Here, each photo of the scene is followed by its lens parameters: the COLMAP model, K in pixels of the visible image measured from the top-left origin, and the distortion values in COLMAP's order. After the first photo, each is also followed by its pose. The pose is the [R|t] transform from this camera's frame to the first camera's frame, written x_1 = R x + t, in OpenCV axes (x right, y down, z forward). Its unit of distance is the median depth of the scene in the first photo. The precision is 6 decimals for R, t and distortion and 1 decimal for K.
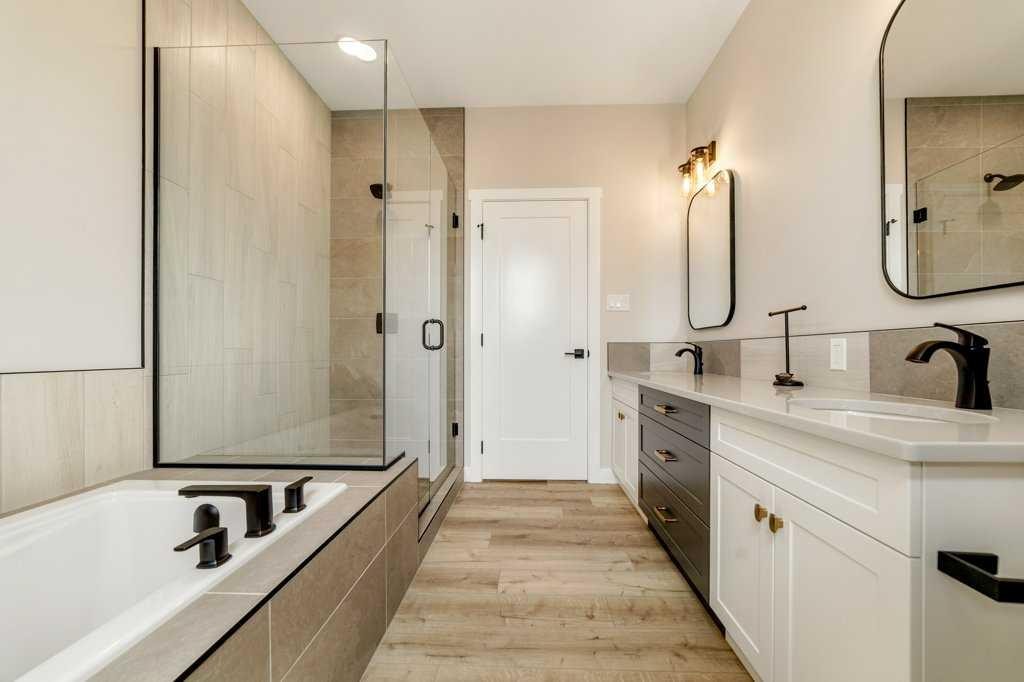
lens RADIAL K [[393.7, 0, 514.4], [0, 393.7, 344.8], [0, 0, 1]] dist [-0.006925, 0.000058]
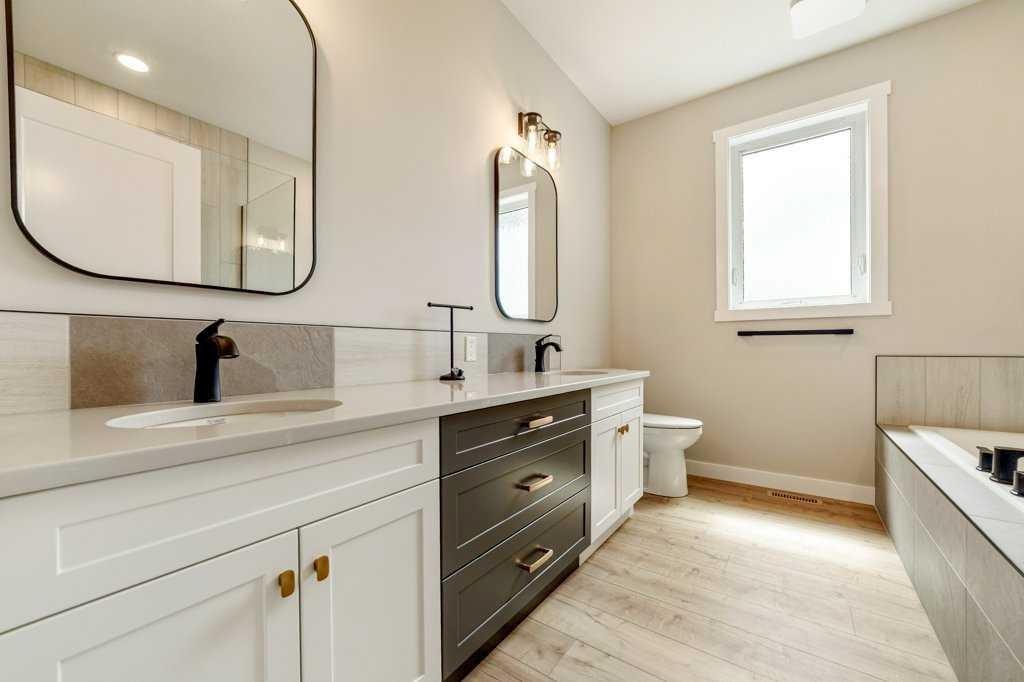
lens RADIAL K [[393.7, 0, 514.4], [0, 393.7, 344.8], [0, 0, 1]] dist [-0.006925, 0.000058]
pose [[-0.827055, 0.004724, 0.562102, -0.017884], [-0.004595, 0.999874, -0.015164, 0.028100], [-0.562103, -0.015124, -0.826929, 1.814630]]
